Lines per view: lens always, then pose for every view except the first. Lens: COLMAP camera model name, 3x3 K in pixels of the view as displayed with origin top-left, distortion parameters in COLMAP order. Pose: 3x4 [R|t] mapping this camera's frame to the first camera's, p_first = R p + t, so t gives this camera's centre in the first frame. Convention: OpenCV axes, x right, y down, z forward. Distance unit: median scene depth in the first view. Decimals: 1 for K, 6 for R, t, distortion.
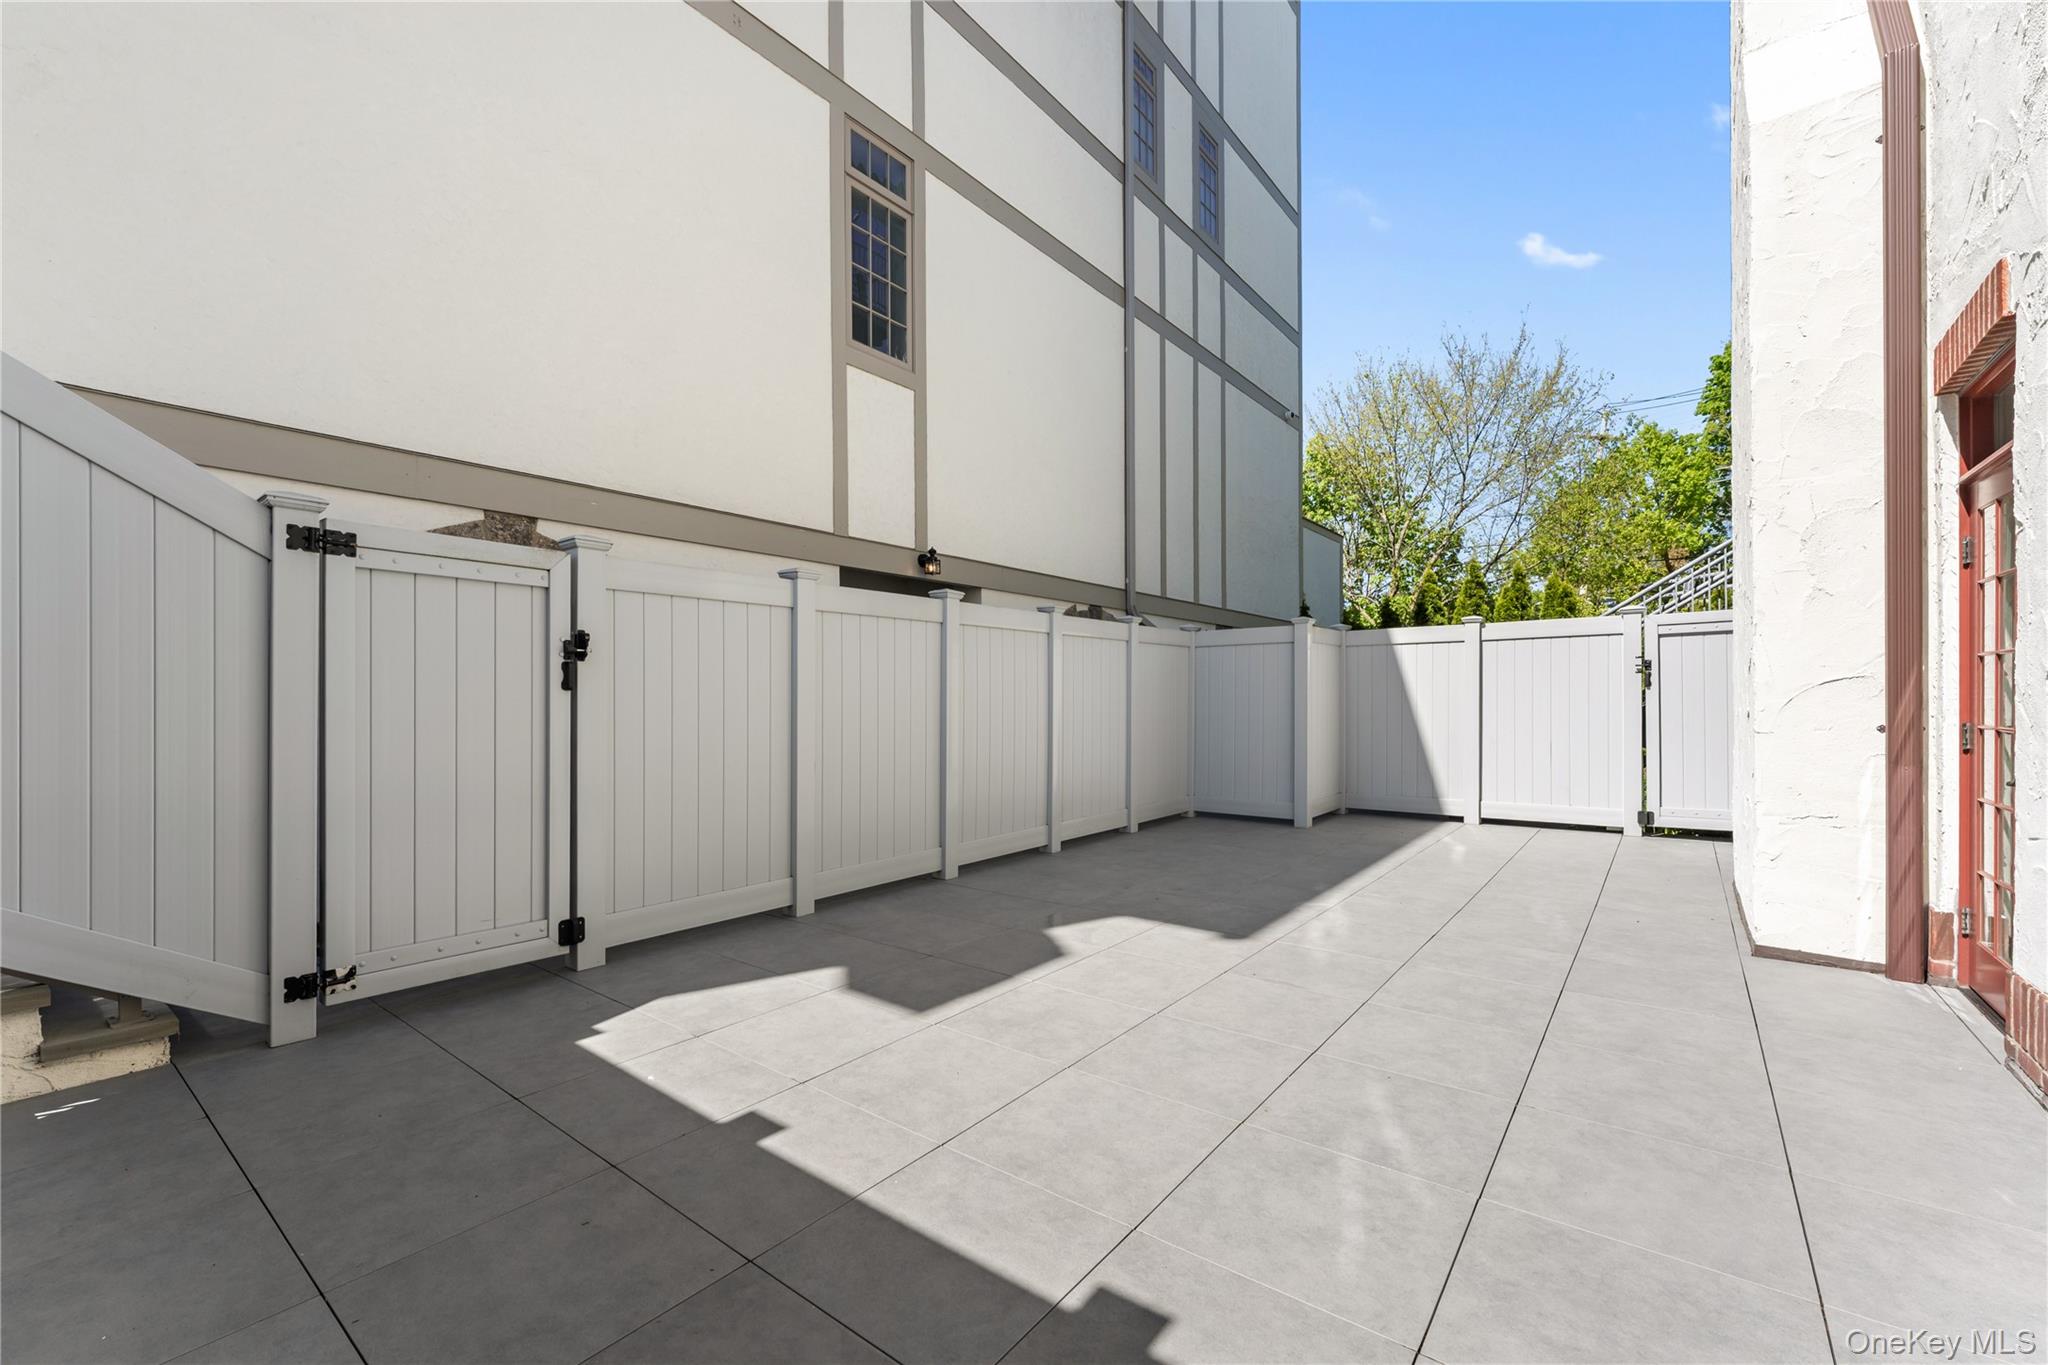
lens RADIAL K [[836.4, 0, 1013.3], [0, 836.4, 695.9], [0, 0, 1]] dist [-0.000897, 0.000433]
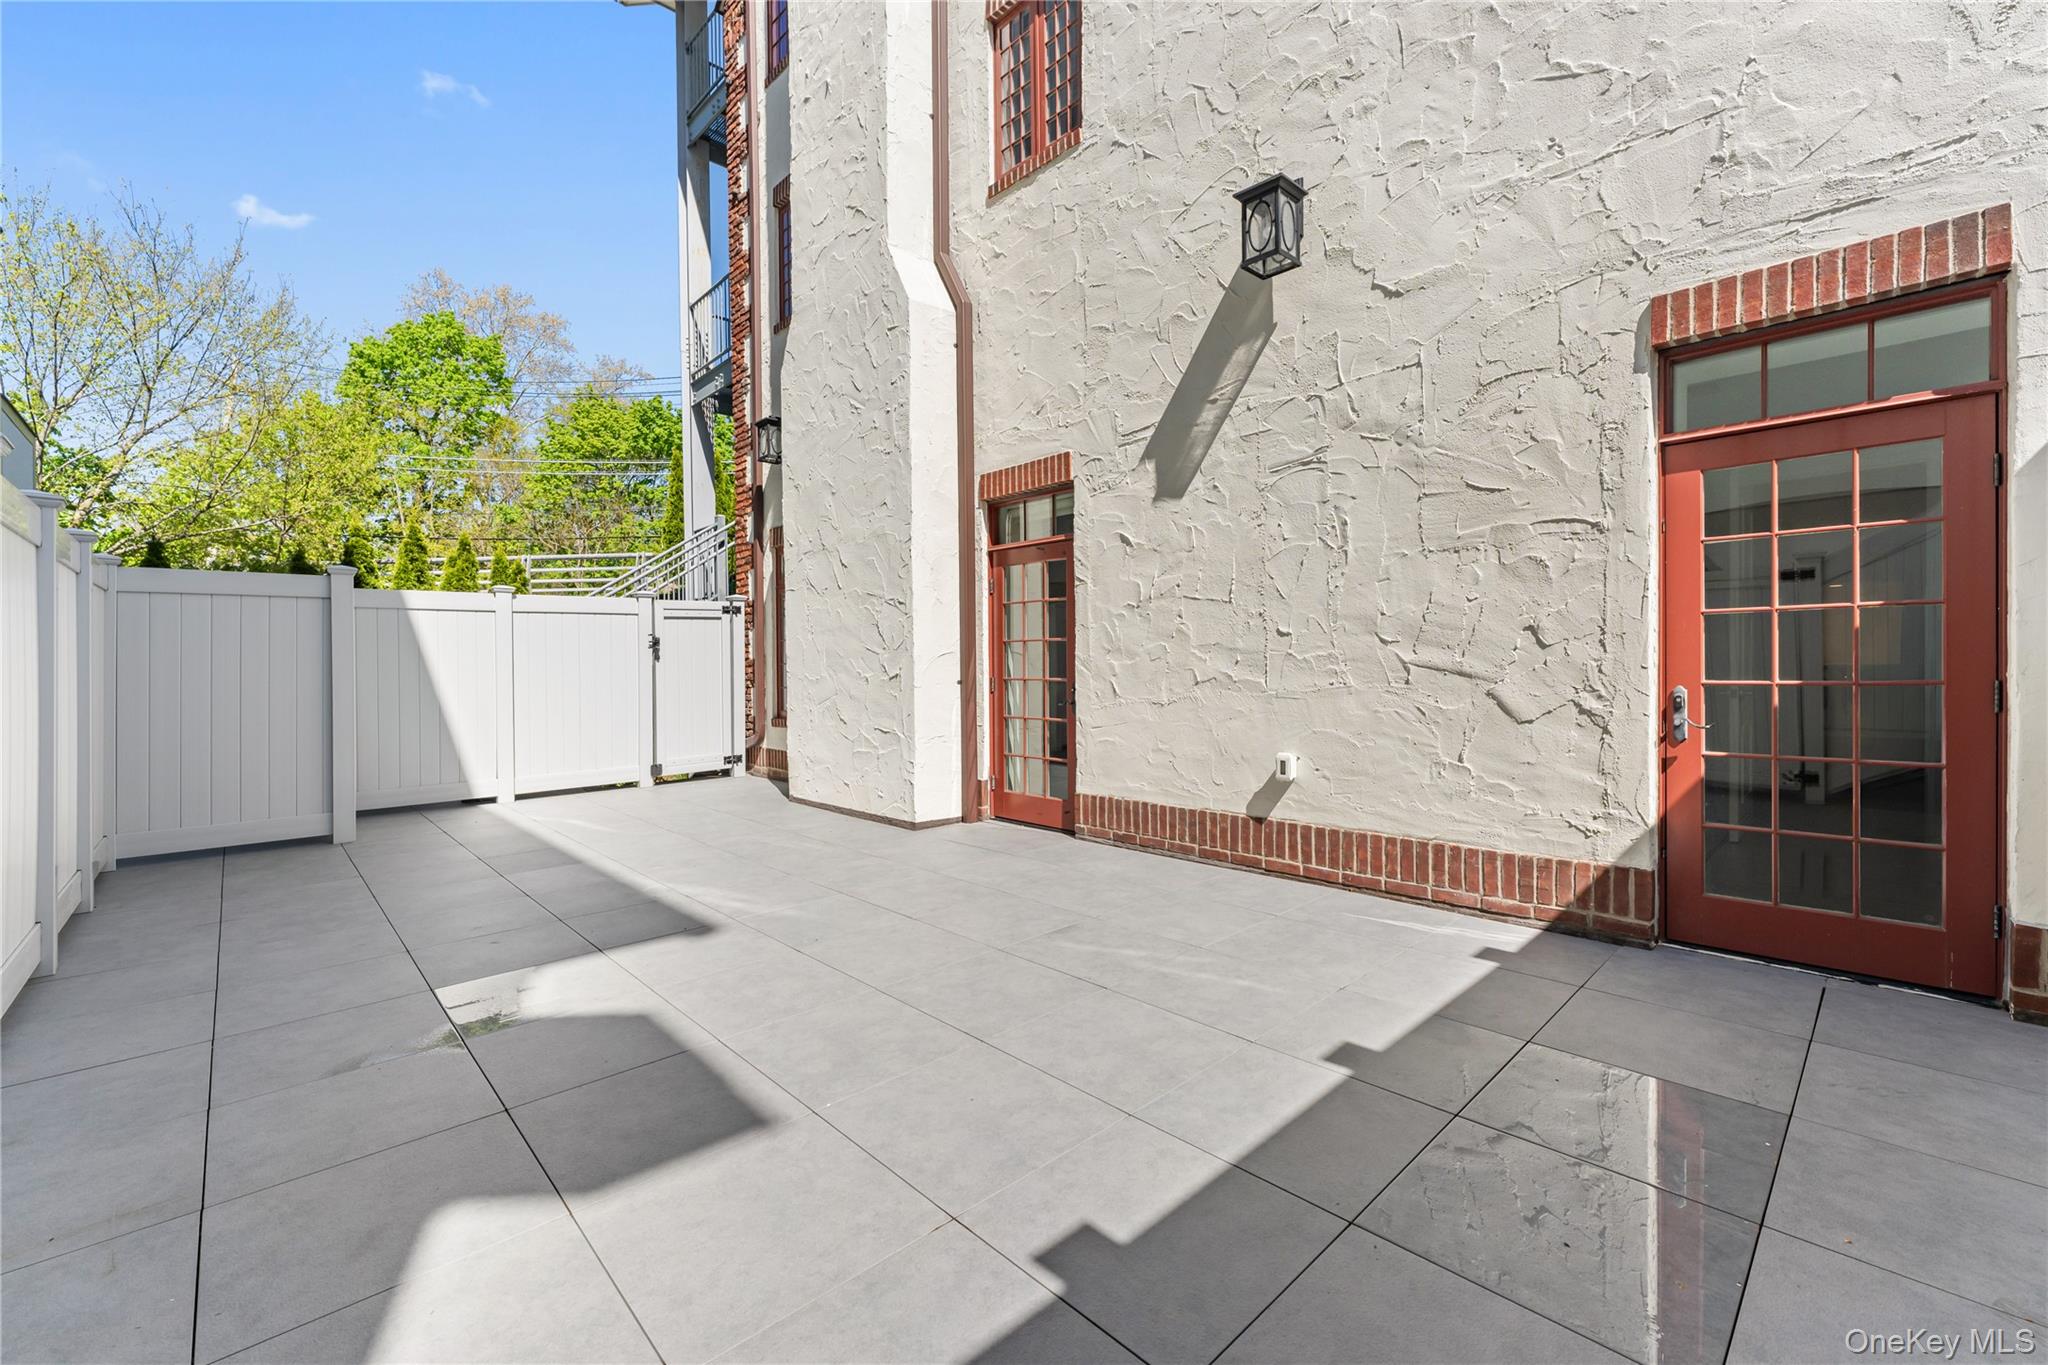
lens RADIAL K [[836.4, 0, 1010.2], [0, 836.4, 664.9], [0, 0, 1]] dist [-0.000897, 0.000433]
pose [[0.164584, 0.000162, 0.986363, -0.671410], [0.010725, 0.999941, -0.001953, 0.007833], [-0.986305, 0.010900, 0.164572, 0.609574]]
